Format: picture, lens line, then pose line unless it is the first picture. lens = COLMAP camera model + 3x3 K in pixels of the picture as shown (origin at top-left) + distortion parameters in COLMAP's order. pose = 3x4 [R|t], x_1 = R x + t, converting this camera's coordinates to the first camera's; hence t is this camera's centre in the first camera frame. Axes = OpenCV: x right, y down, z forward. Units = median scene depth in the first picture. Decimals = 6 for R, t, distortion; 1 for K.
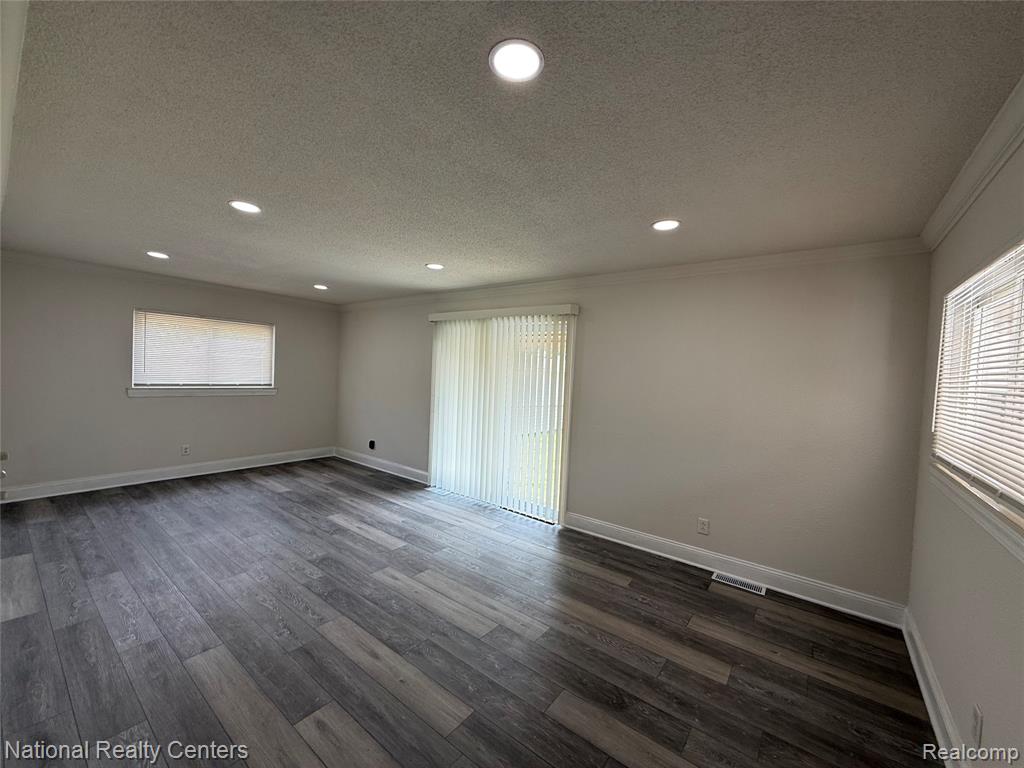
lens RADIAL K [[407.9, 0, 511.1], [0, 407.9, 387.3], [0, 0, 1]] dist [0.000219, 0.000433]
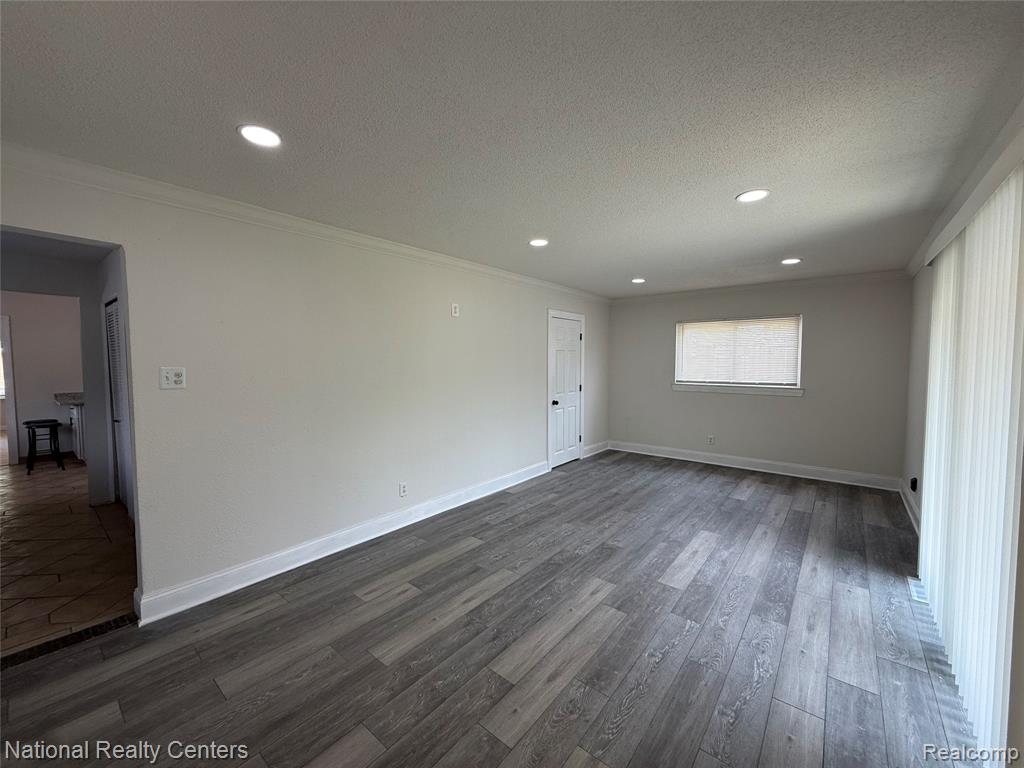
lens RADIAL K [[407.9, 0, 510.8], [0, 407.9, 381.3], [0, 0, 1]] dist [0.000219, 0.000433]
pose [[-0.032674, 0.008325, -0.999431, 0.440884], [-0.039379, 0.999178, 0.009610, 0.003261], [0.998690, 0.039670, -0.032319, 0.599428]]
